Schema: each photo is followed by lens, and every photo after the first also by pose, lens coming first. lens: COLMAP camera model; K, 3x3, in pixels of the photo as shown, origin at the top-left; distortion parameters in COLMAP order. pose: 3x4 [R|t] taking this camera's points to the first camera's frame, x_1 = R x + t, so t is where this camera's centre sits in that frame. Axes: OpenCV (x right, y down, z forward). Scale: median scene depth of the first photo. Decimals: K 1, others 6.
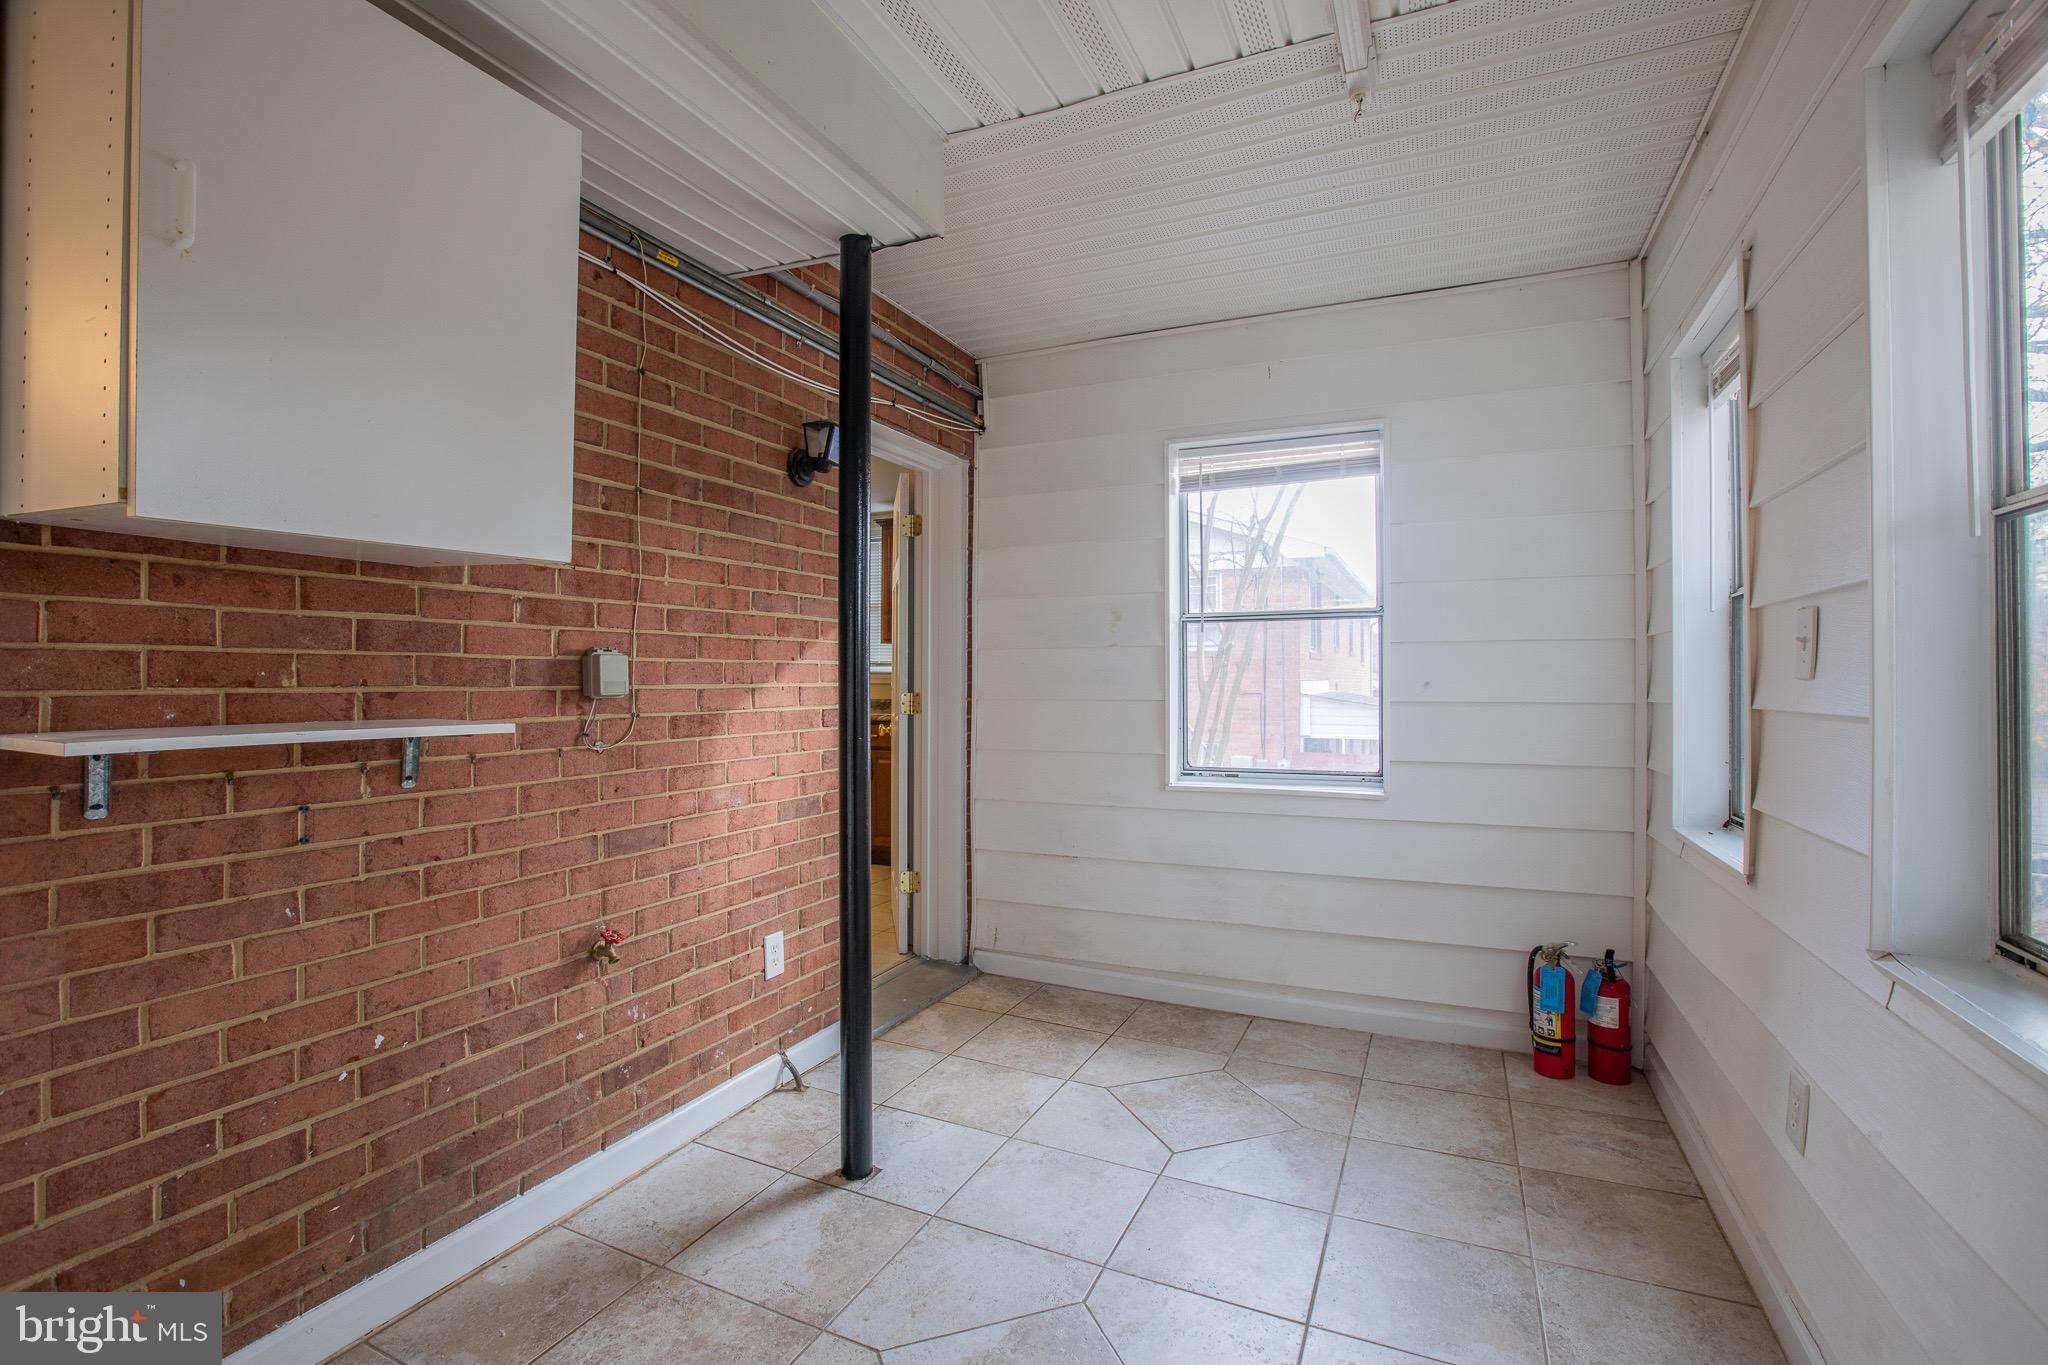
lens RADIAL K [[919.8, 0, 1022.0], [0, 919.8, 670.8], [0, 0, 1]] dist [-0.004698, 0.000947]
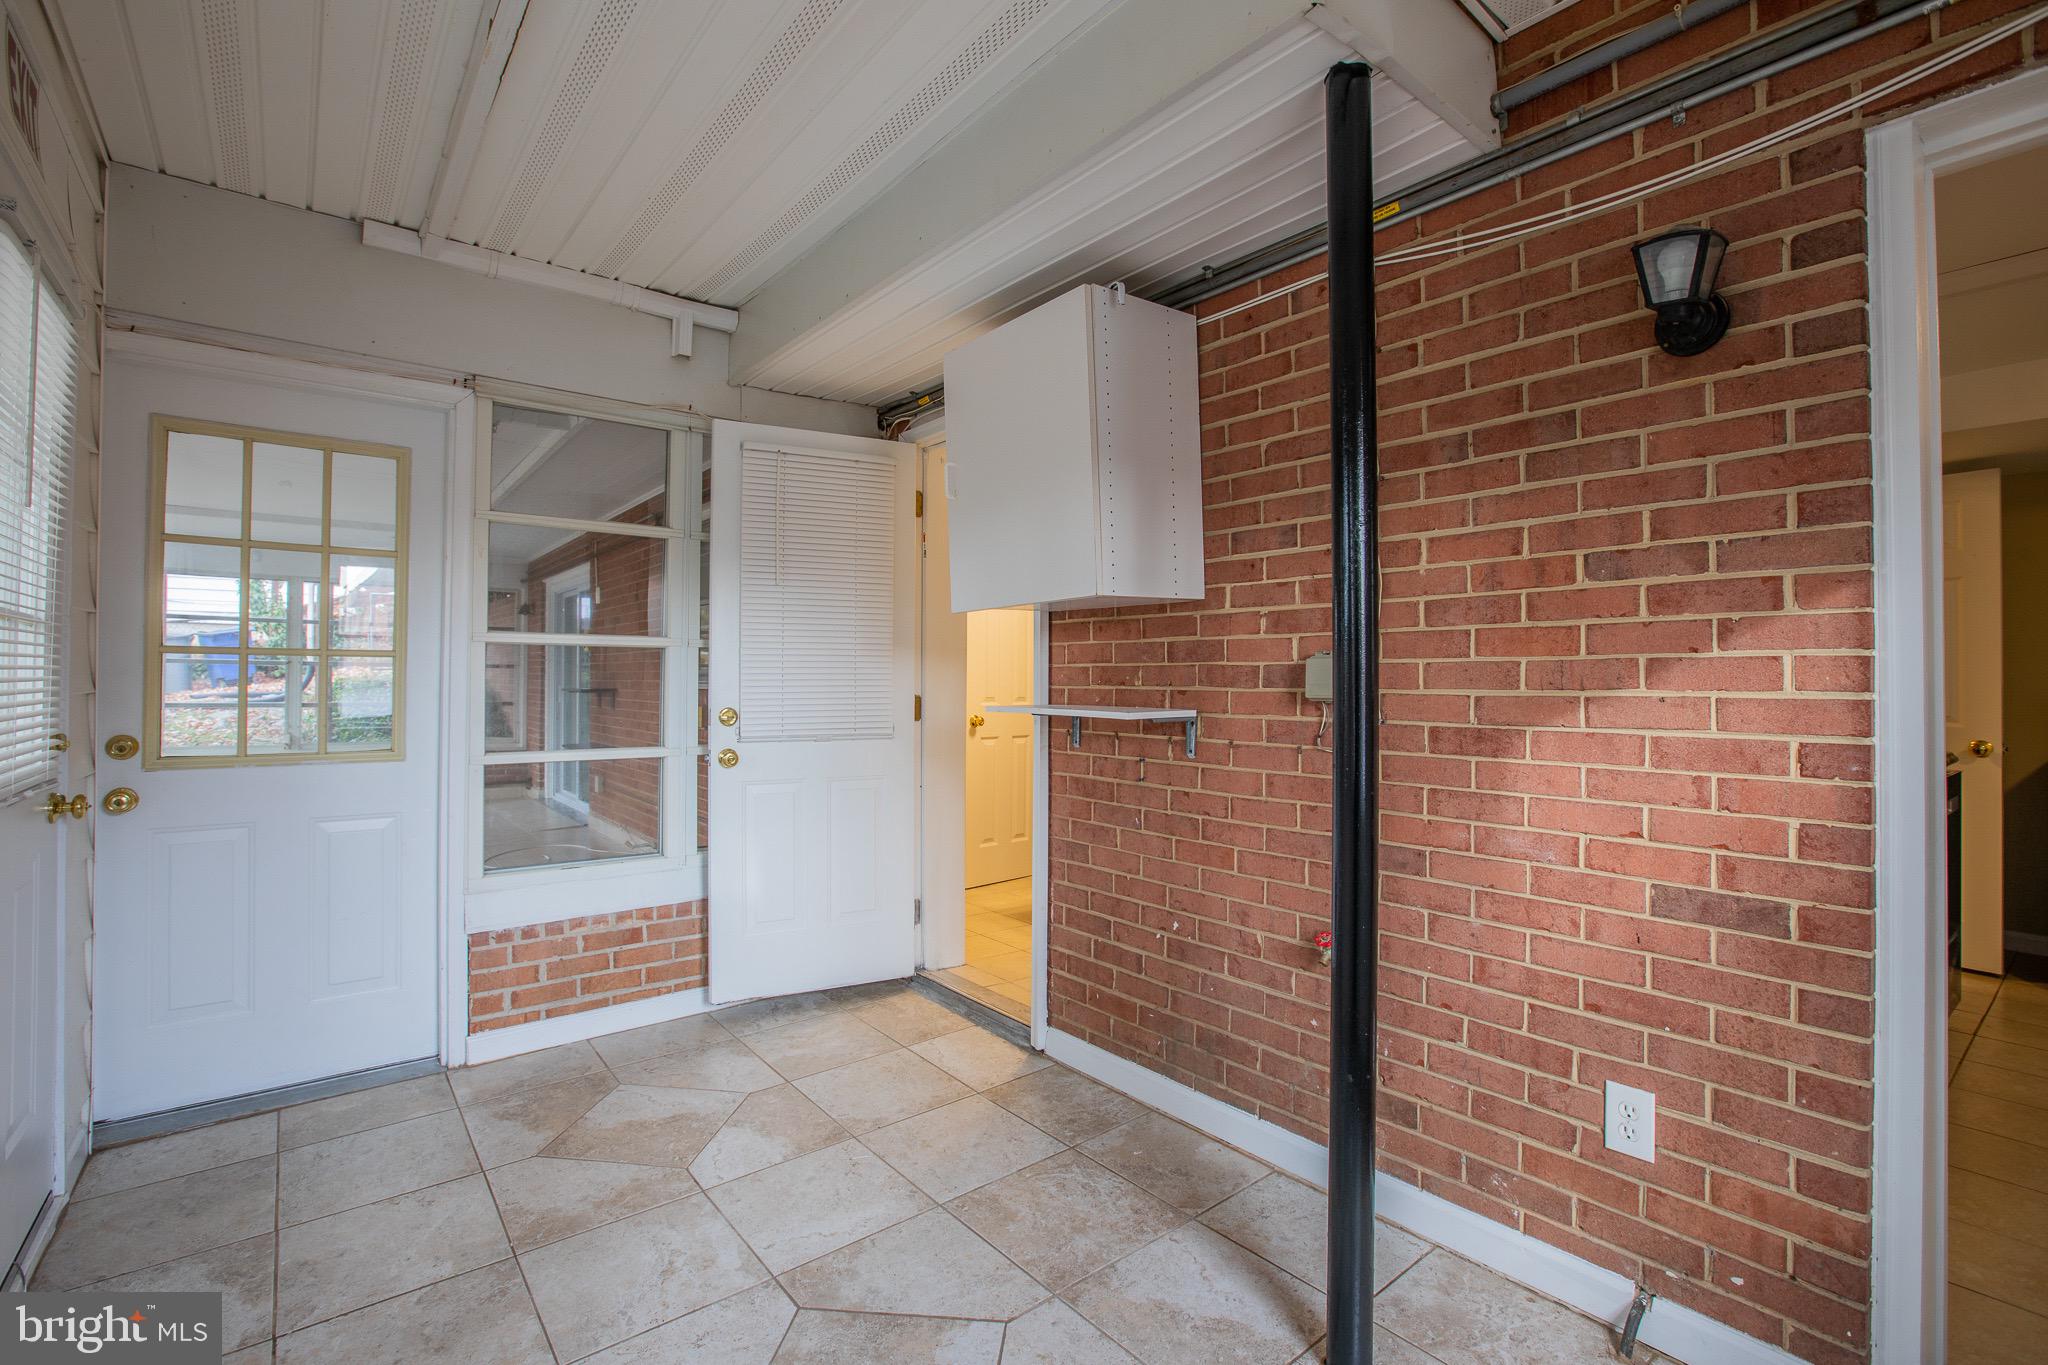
lens RADIAL K [[919.8, 0, 1016.0], [0, 919.8, 681.2], [0, 0, 1]] dist [-0.004698, 0.000947]
pose [[-0.417930, -0.006678, -0.908455, 0.645916], [-0.002598, 0.999978, -0.006156, 0.015952], [0.908476, -0.000213, -0.417938, 1.181929]]
